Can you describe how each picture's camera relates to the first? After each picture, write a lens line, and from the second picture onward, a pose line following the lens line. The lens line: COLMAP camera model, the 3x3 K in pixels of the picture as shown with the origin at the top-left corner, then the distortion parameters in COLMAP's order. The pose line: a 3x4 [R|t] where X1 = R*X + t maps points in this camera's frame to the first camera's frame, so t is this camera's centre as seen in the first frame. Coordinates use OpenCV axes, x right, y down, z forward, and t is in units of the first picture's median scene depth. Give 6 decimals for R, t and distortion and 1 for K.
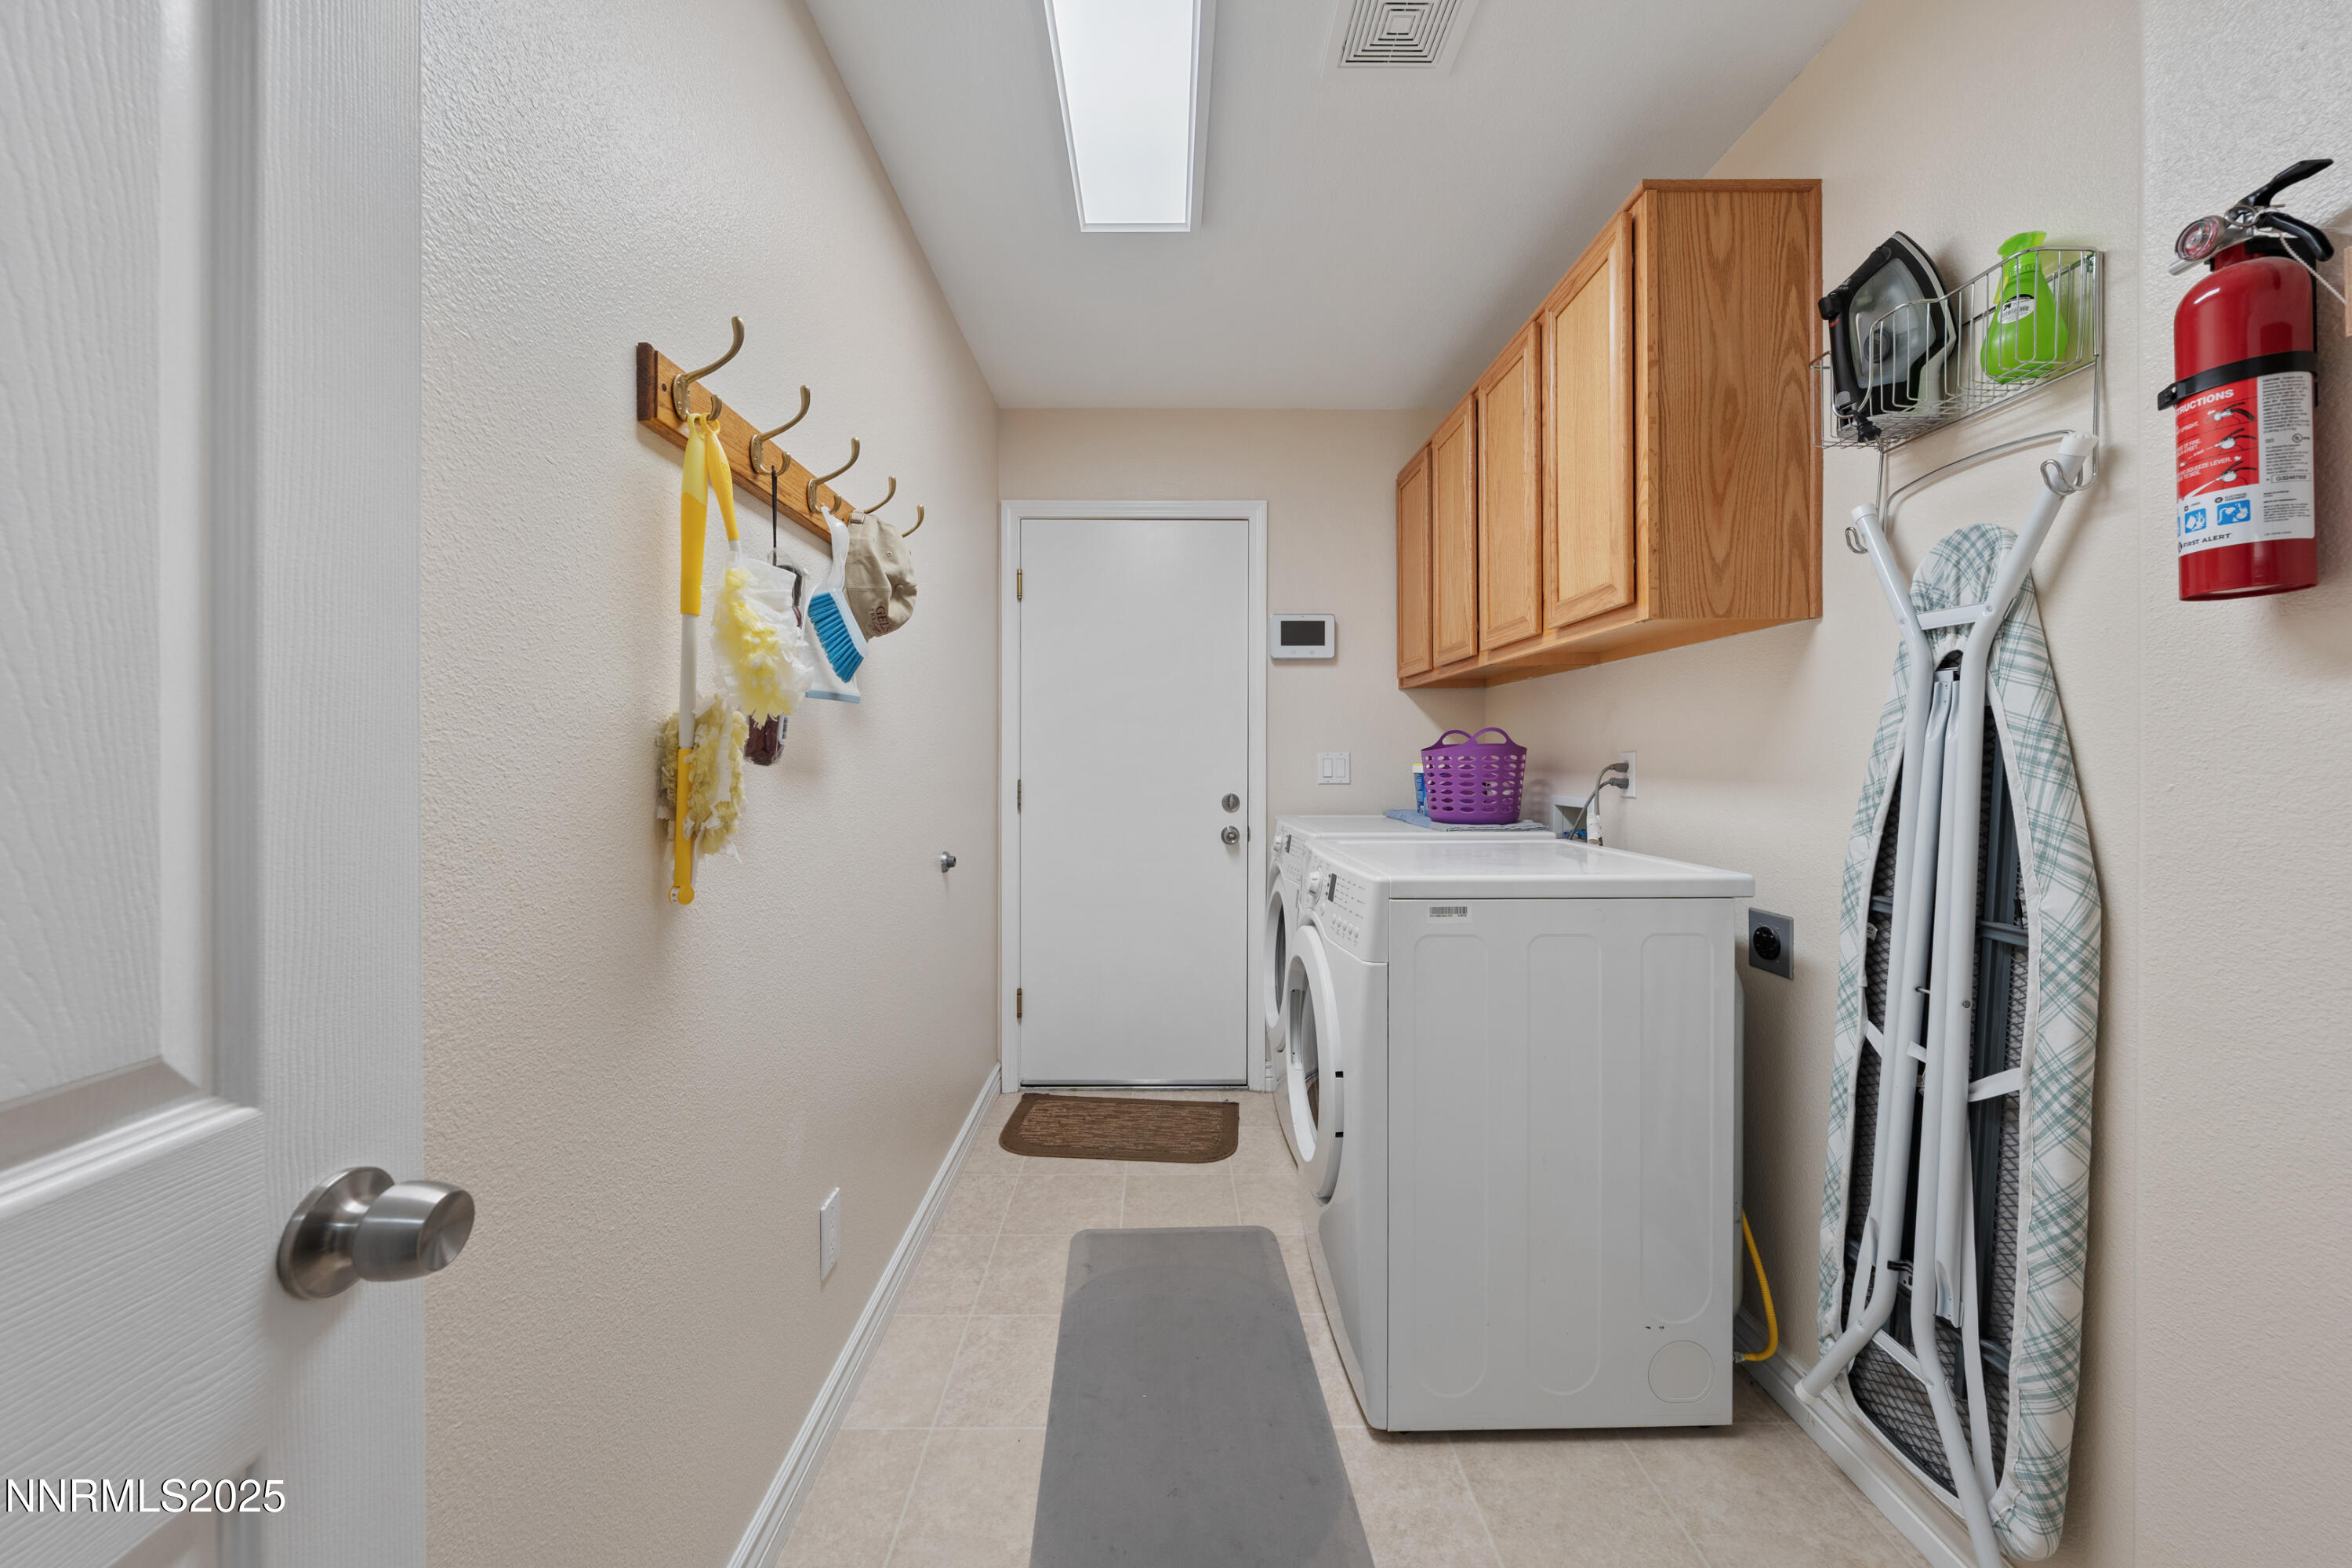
lens RADIAL K [[843.9, 0, 1171.1], [0, 843.9, 762.6], [0, 0, 1]] dist [-0.003483, 0.000060]
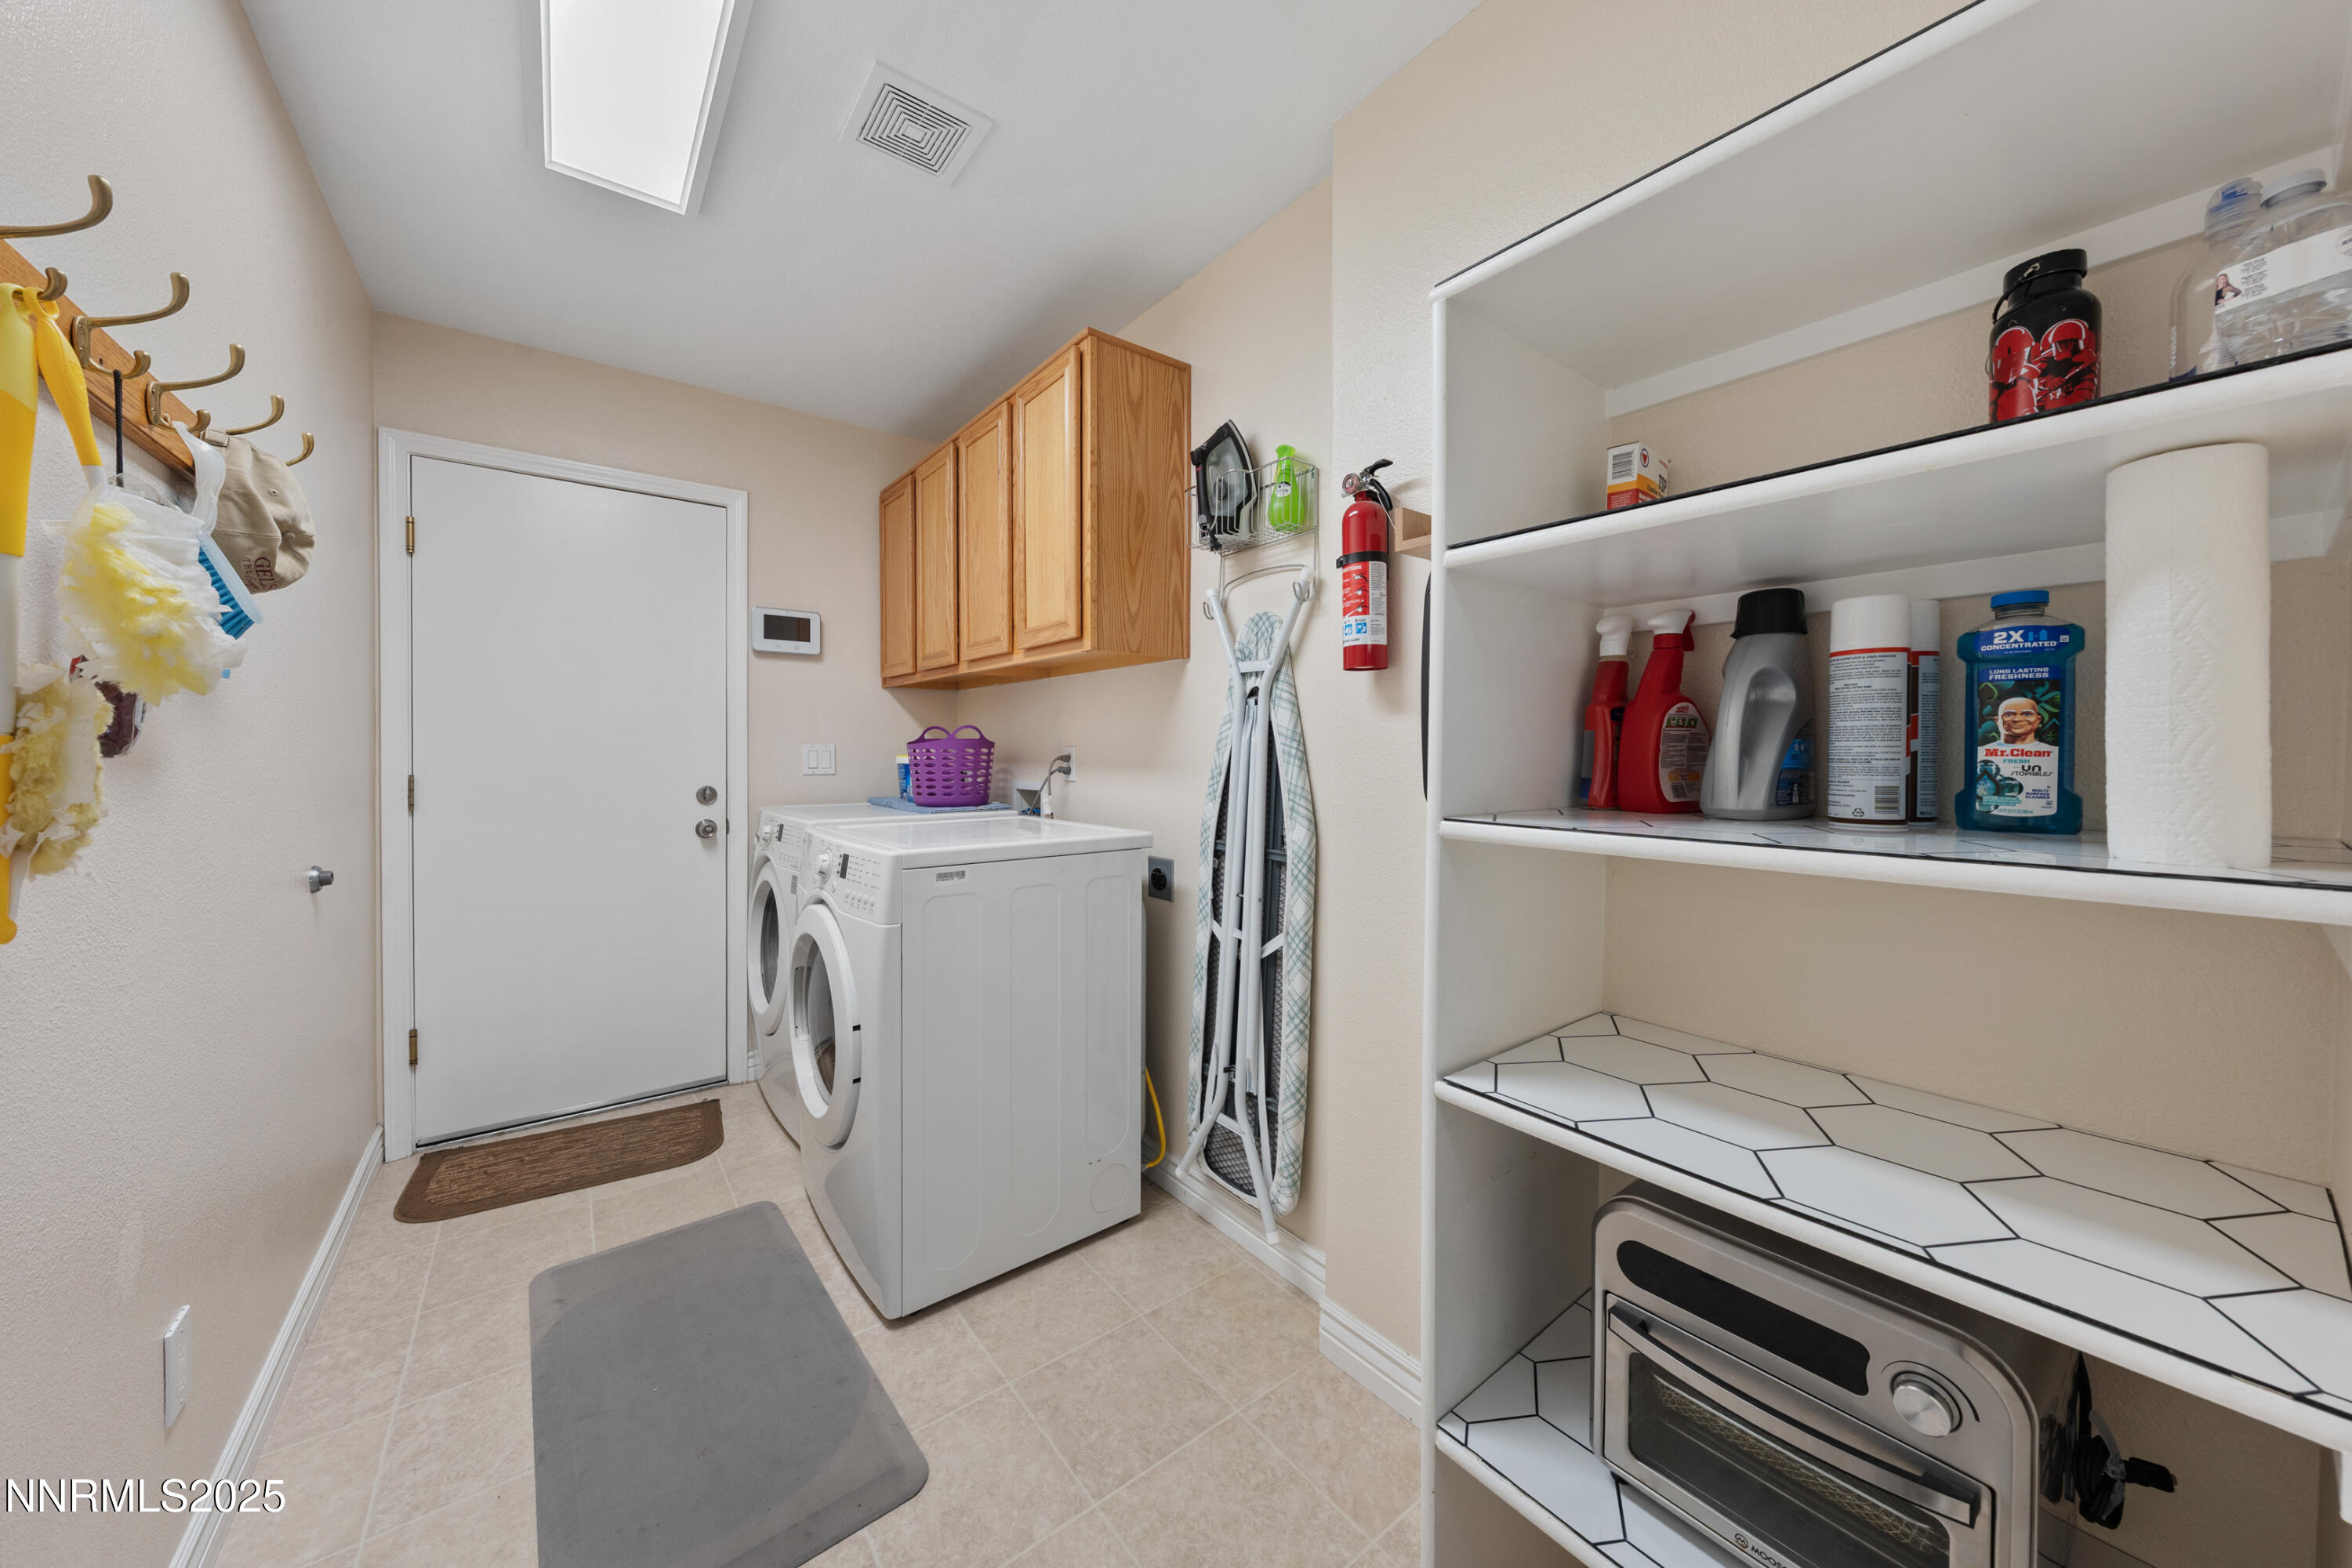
lens RADIAL K [[798.3, 0, 1173.4], [0, 798.3, 769.4], [0, 0, 1]] dist [-0.001909, -0.000136]
pose [[0.796253, -0.010039, 0.604881, -0.116642], [-0.001293, 0.999832, 0.018296, -0.000041], [-0.604963, -0.015350, 0.796106, -0.121604]]
